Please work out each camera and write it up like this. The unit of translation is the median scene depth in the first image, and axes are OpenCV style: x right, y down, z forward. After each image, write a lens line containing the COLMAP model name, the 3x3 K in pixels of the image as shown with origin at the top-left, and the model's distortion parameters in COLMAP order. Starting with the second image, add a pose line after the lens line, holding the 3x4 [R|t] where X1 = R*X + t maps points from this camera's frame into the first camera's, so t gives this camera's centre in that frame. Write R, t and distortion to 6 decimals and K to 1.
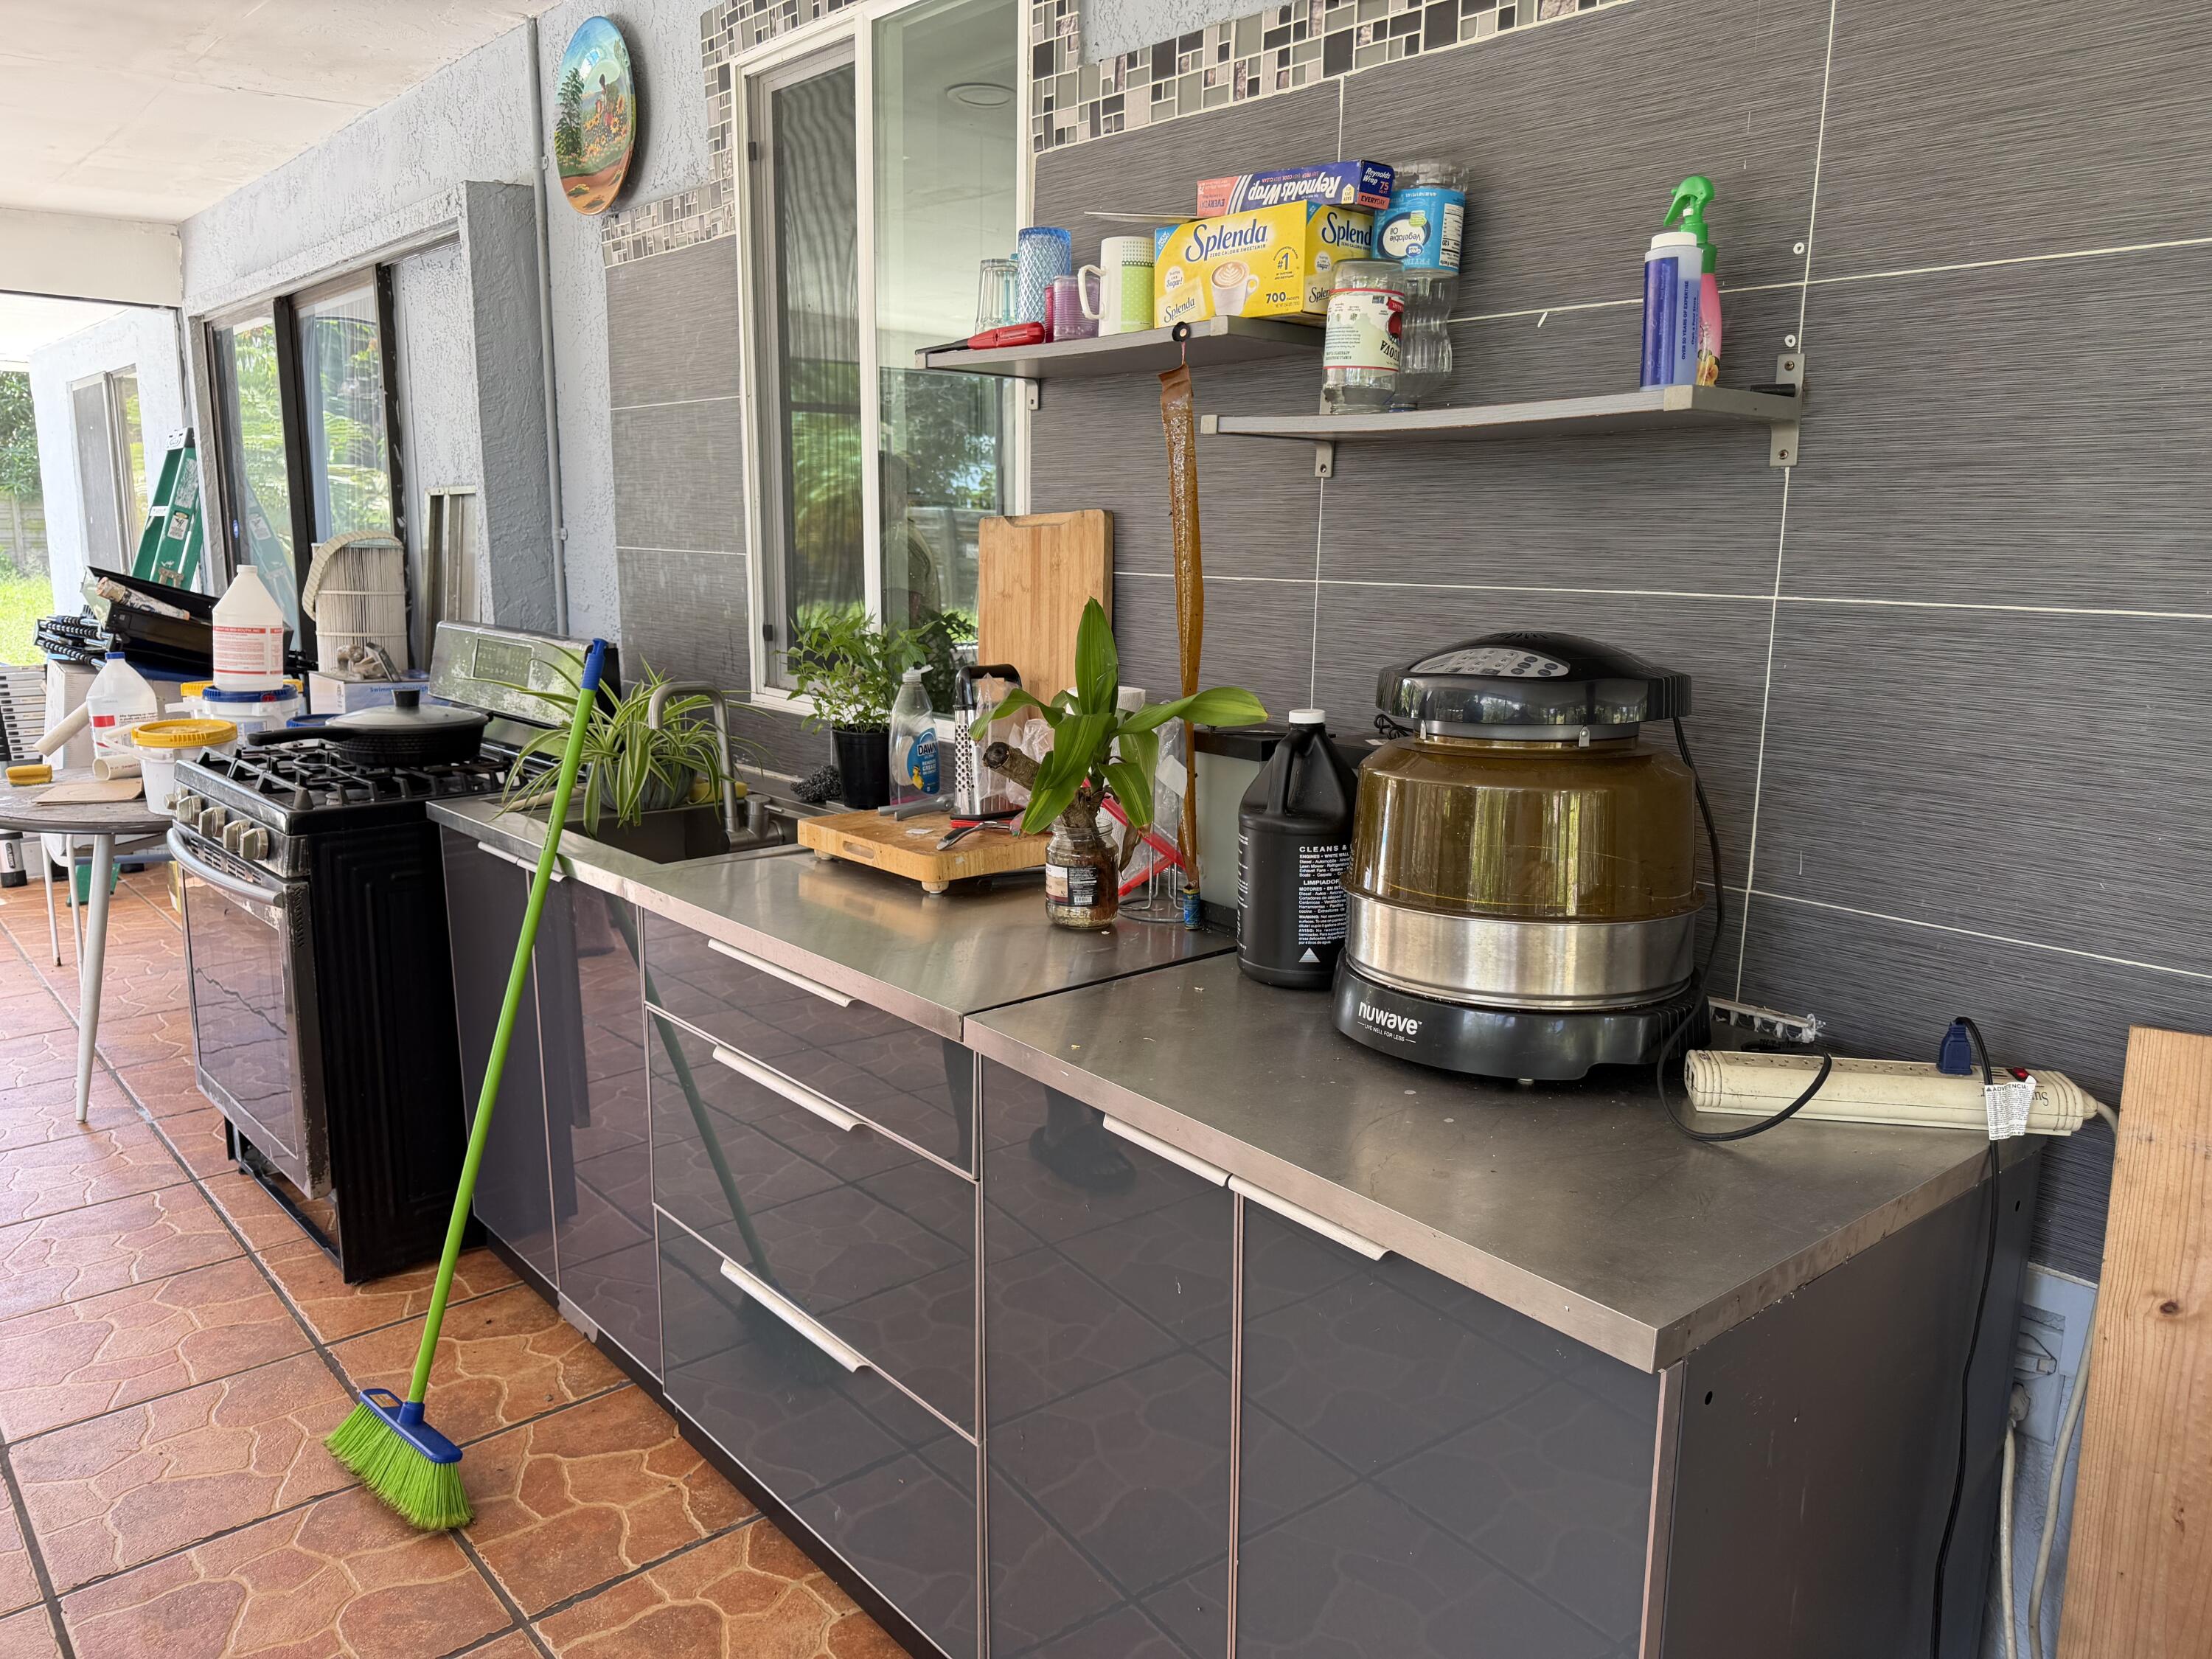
lens RADIAL K [[1516.3, 0, 1106.0], [0, 1516.3, 829.5], [0, 0, 1]] dist [0.114806, -0.181977]
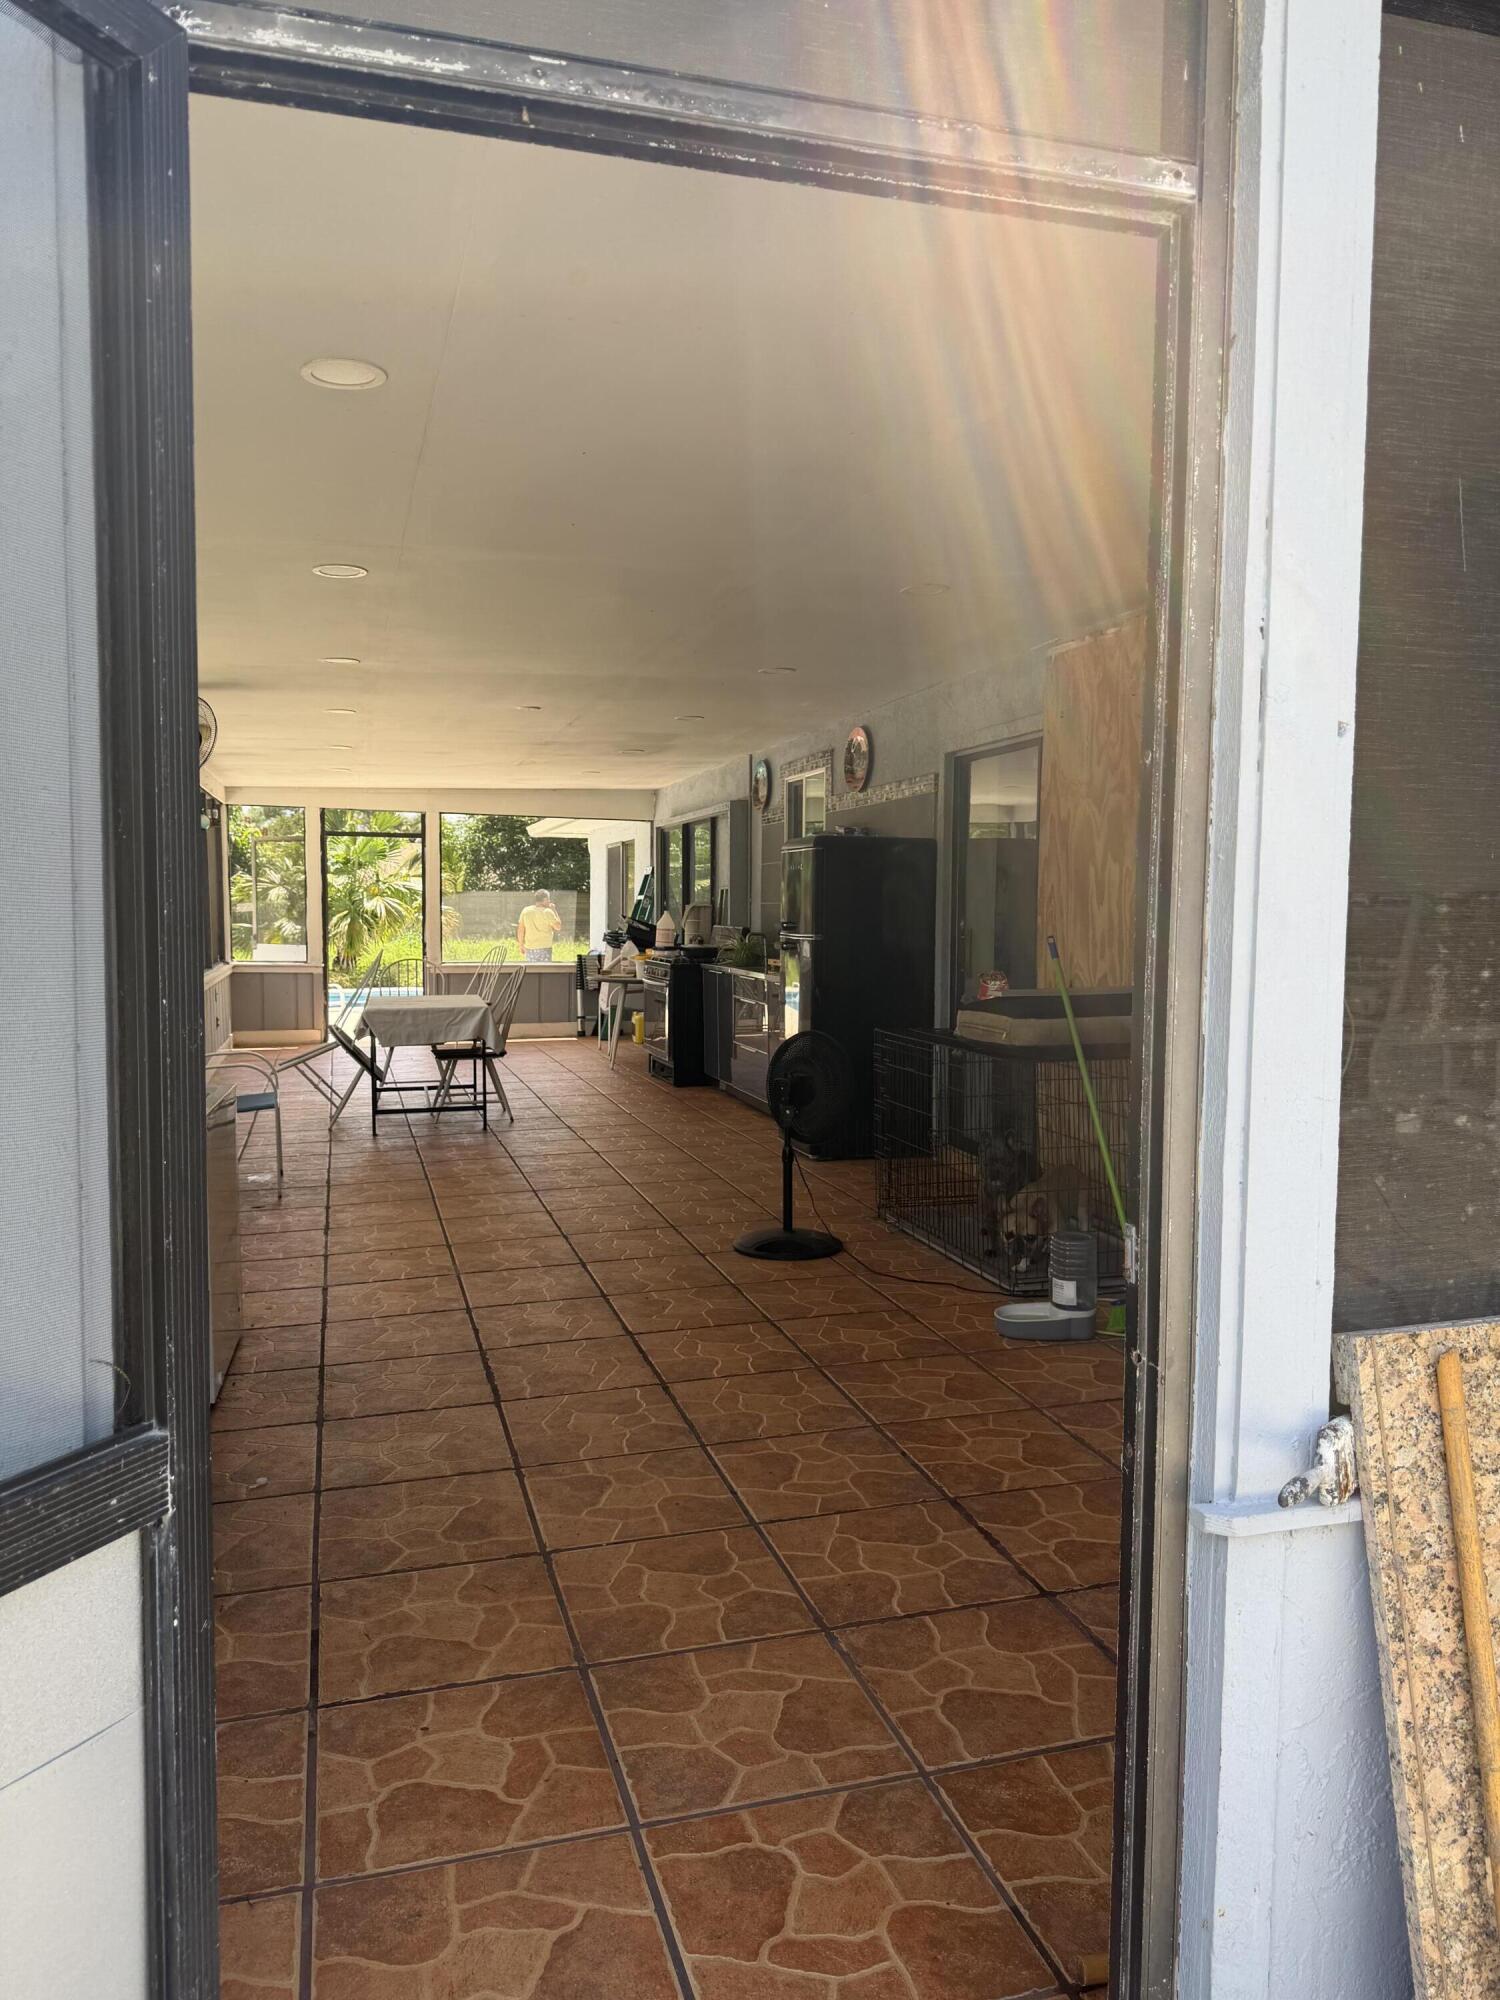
lens RADIAL K [[1370.9, 0, 742.8], [0, 1370.9, 1012.0], [0, 0, 1]] dist [0.114806, -0.181977]
pose [[0.899192, 0.021568, -0.437022, 0.796241], [-0.074543, 0.991734, -0.104432, 0.307302], [0.431158, 0.126481, 0.893367, -1.386988]]
